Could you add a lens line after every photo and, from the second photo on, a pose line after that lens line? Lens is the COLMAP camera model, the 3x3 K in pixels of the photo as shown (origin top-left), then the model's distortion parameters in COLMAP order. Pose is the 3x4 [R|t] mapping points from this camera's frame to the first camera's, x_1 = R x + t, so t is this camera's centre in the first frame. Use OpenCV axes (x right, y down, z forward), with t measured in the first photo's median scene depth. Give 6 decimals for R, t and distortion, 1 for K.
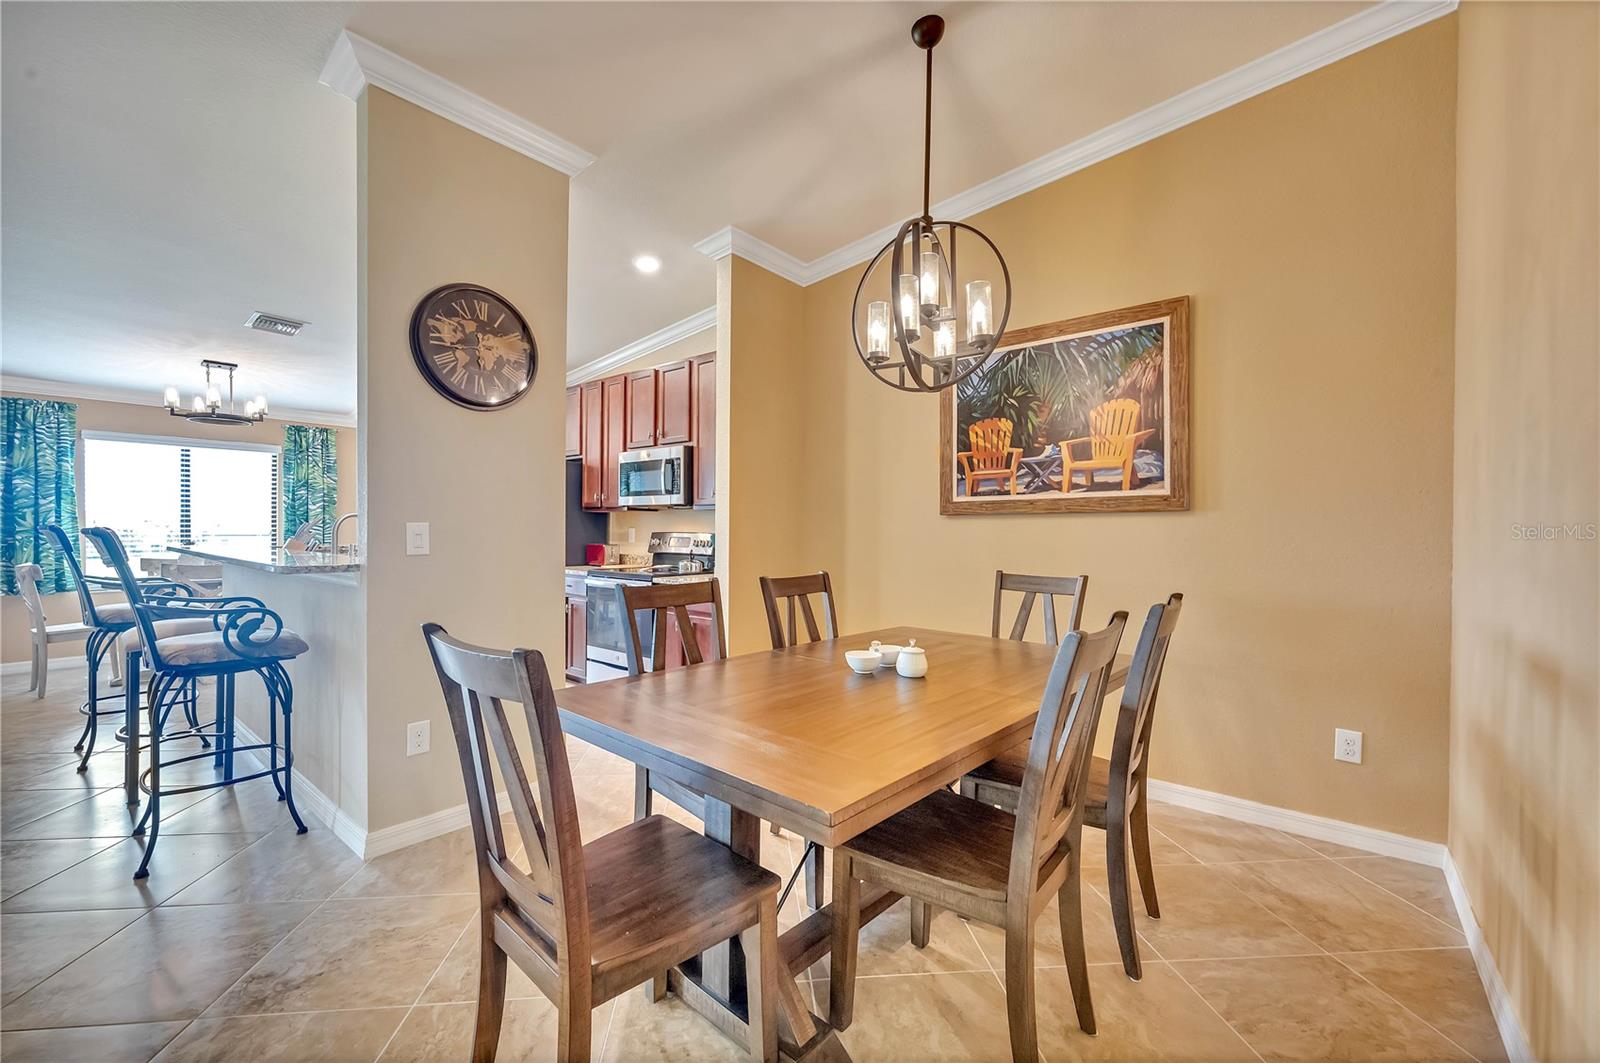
lens RADIAL K [[644.8, 0, 806.1], [0, 644.8, 530.1], [0, 0, 1]] dist [0.002059, -0.001211]
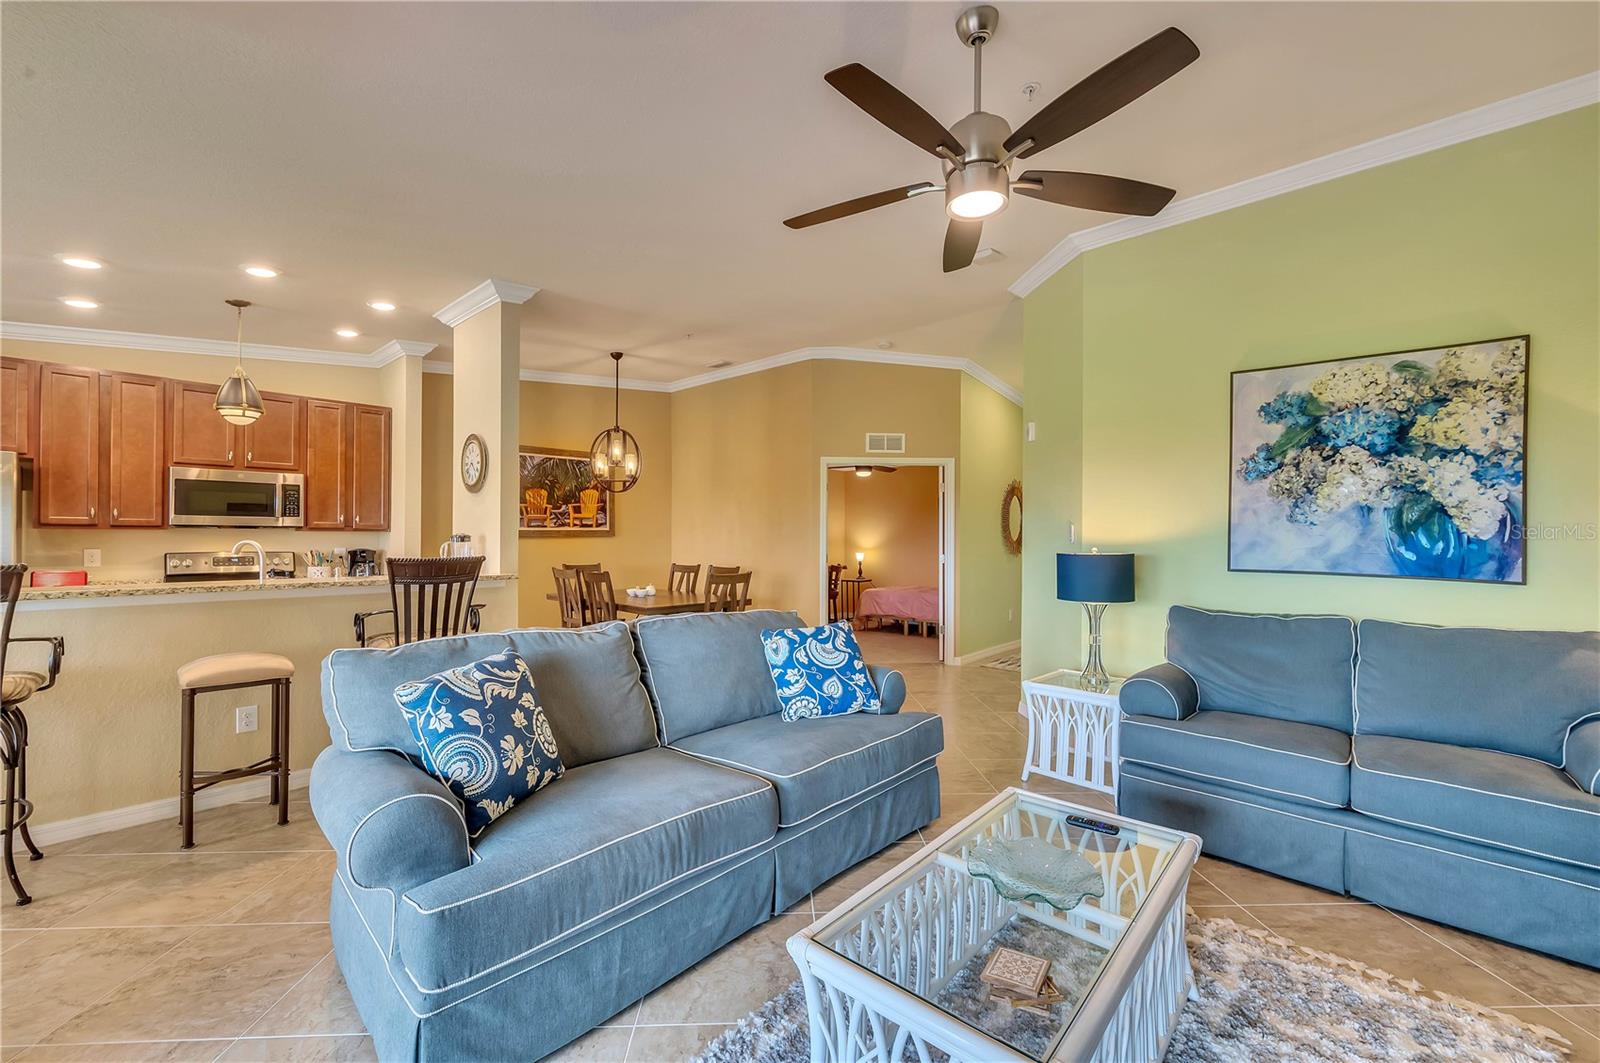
lens RADIAL K [[644.8, 0, 797.7], [0, 644.8, 535.3], [0, 0, 1]] dist [0.002059, -0.001211]
pose [[0.060444, -0.002960, 0.998167, -1.601431], [0.000415, 0.999996, 0.002940, -0.033751], [-0.998171, 0.000236, 0.060445, 0.076443]]
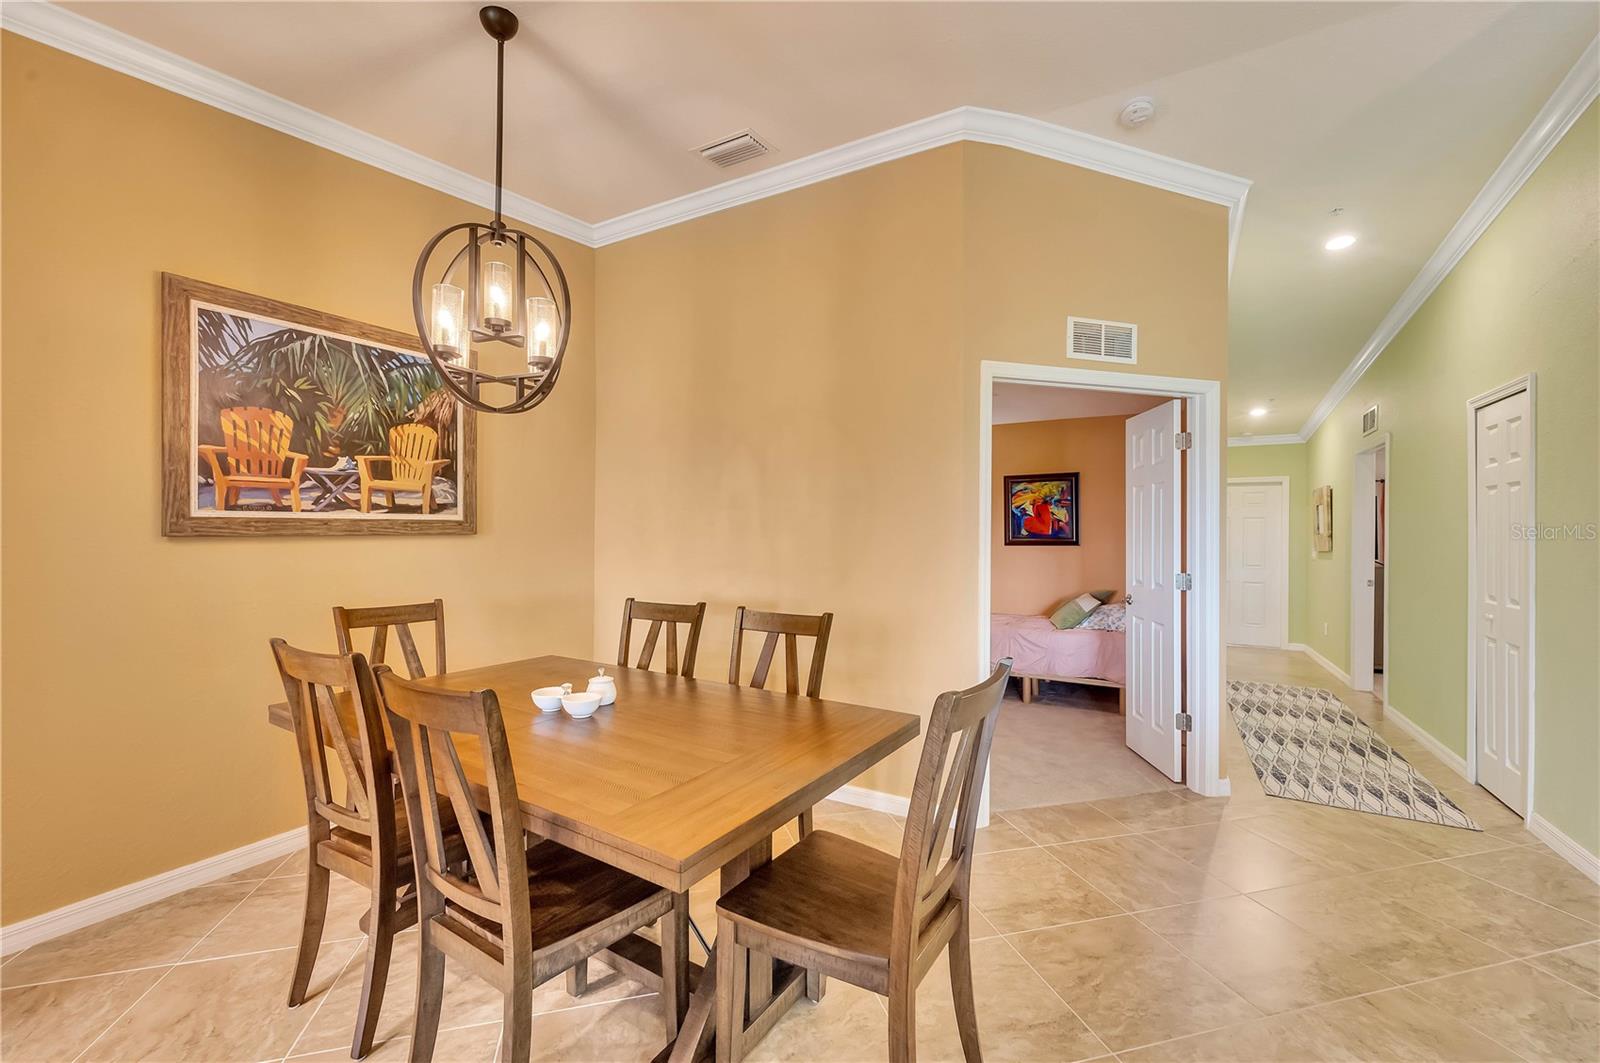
lens RADIAL K [[644.8, 0, 793.4], [0, 644.8, 530.5], [0, 0, 1]] dist [0.002059, -0.001211]
pose [[-0.152276, -0.004305, 0.988329, -0.530977], [-0.005578, 0.999978, 0.003497, -0.035833], [-0.988322, -0.004980, -0.152297, 0.488020]]
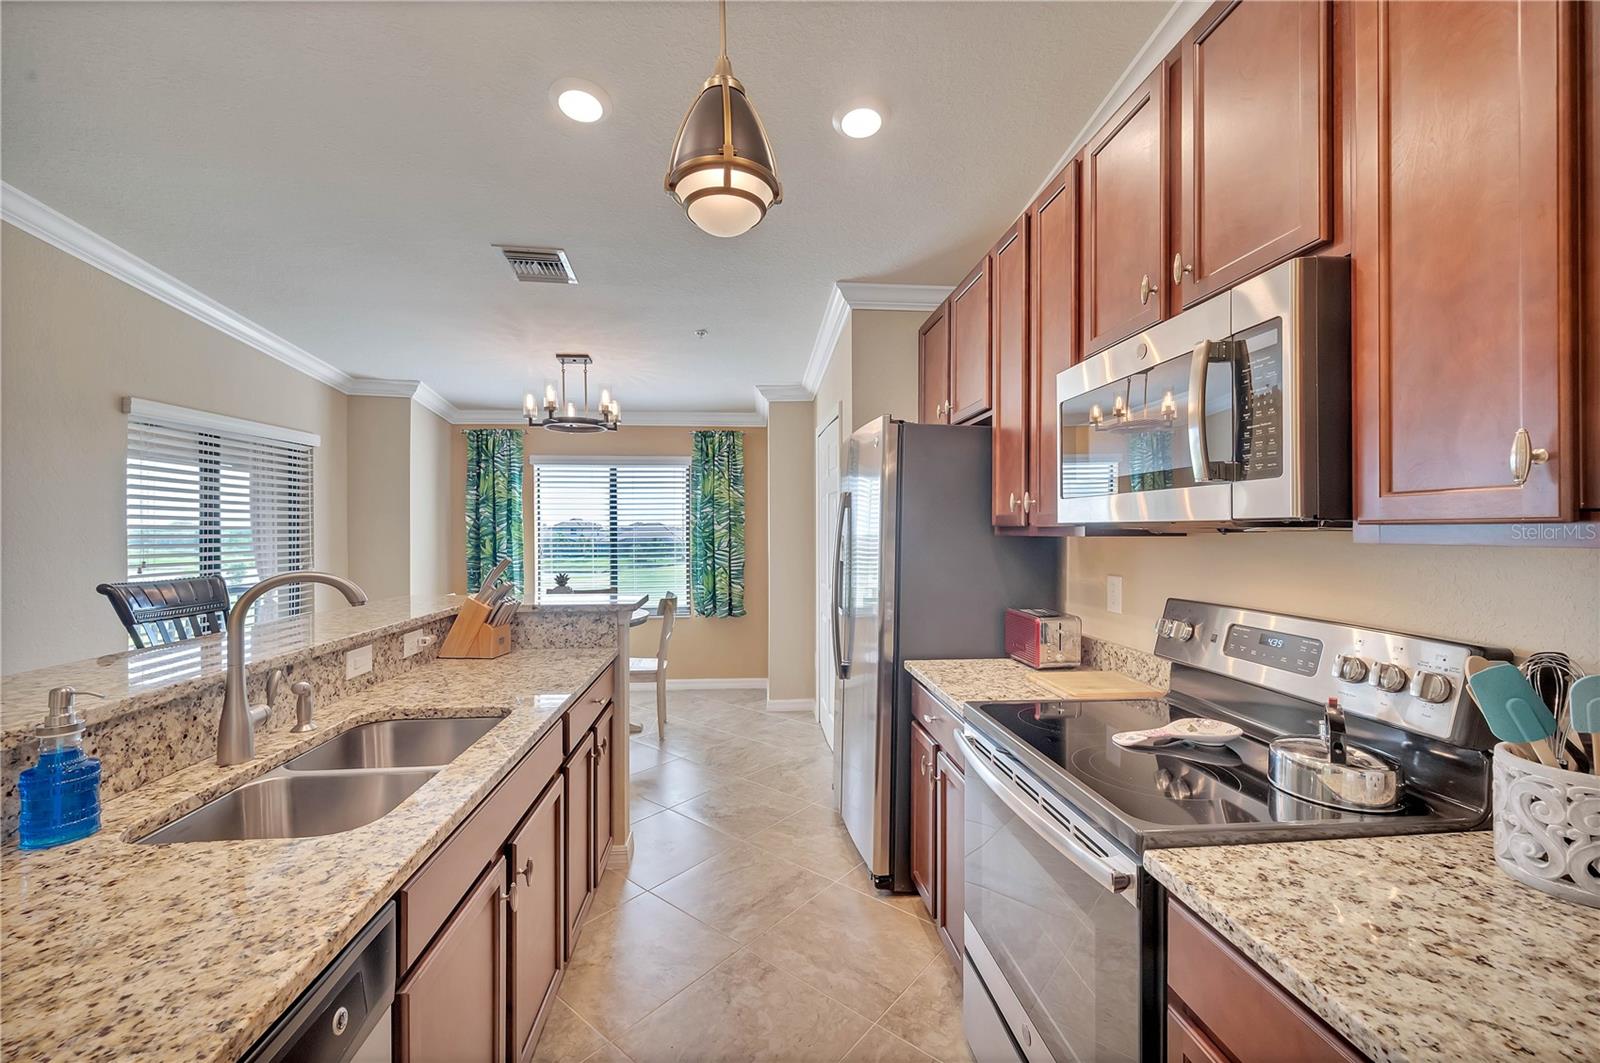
lens RADIAL K [[644.8, 0, 793.7], [0, 644.8, 534.7], [0, 0, 1]] dist [0.002059, -0.001211]
pose [[0.696749, -0.004459, -0.717301, -0.191497], [0.004935, 0.999987, -0.001423, -0.045182], [0.717298, -0.002548, 0.696762, 0.903768]]
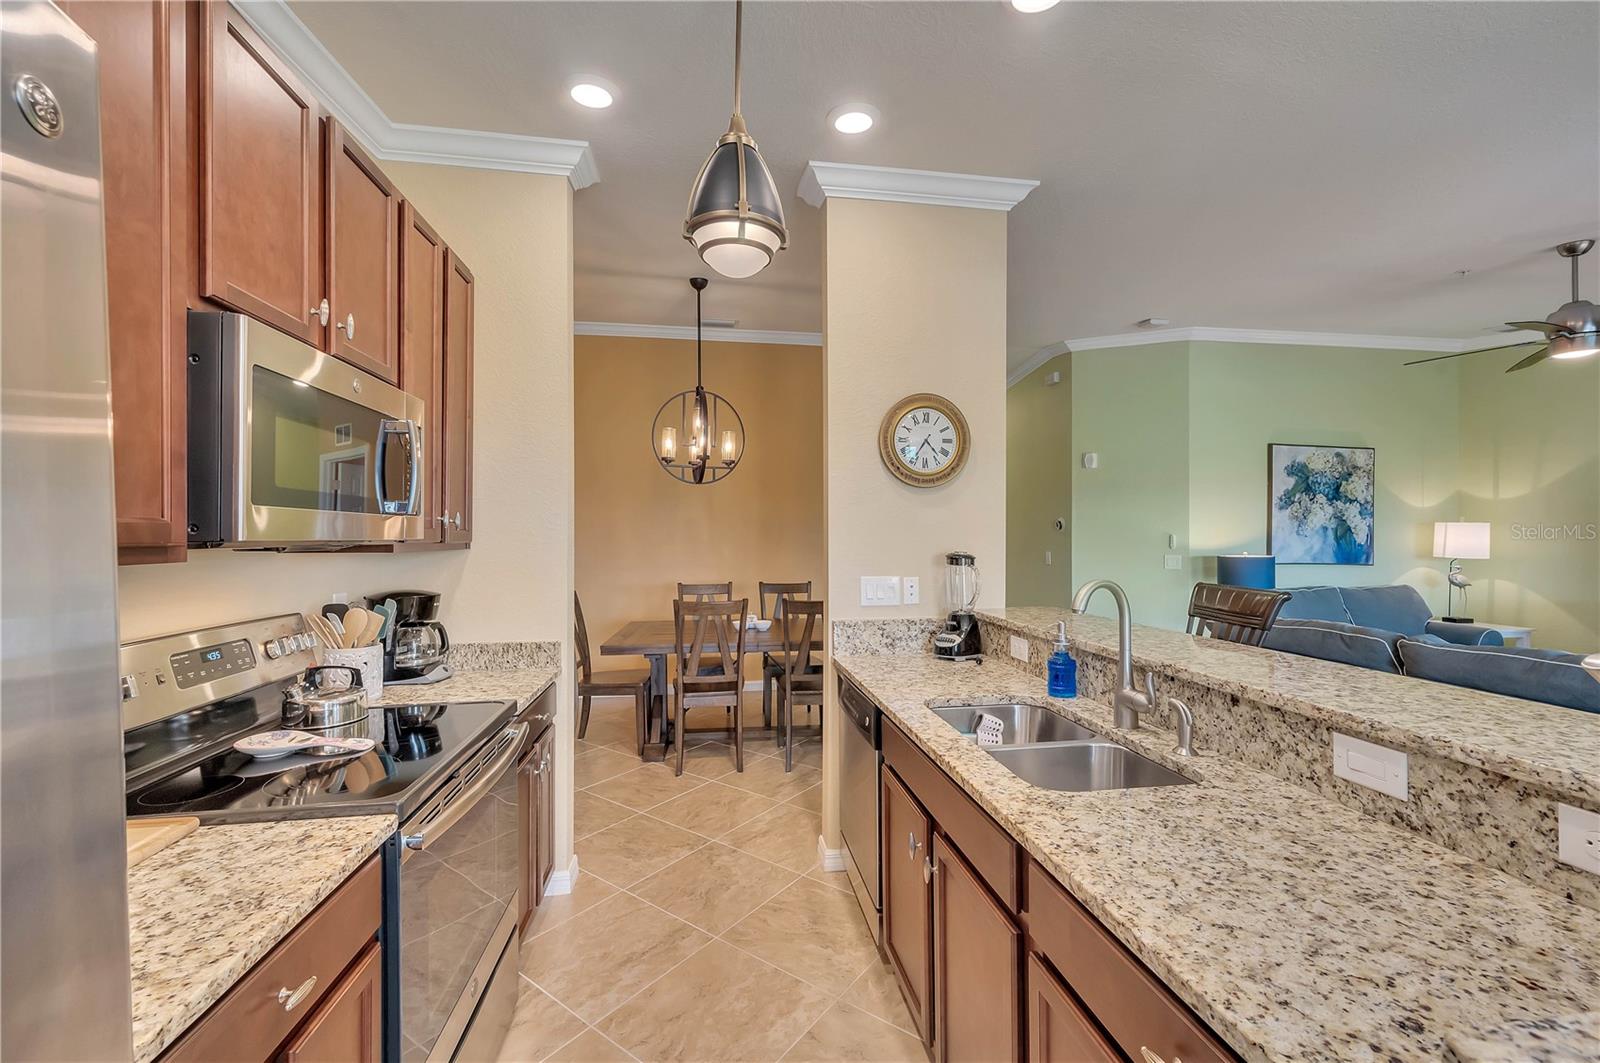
lens RADIAL K [[644.8, 0, 800.2], [0, 644.8, 534.7], [0, 0, 1]] dist [0.002059, -0.001211]
pose [[-0.733063, -0.006408, 0.680131, -0.831359], [-0.002084, 0.999972, 0.007175, -0.058965], [-0.680158, 0.003843, -0.733056, 1.442088]]
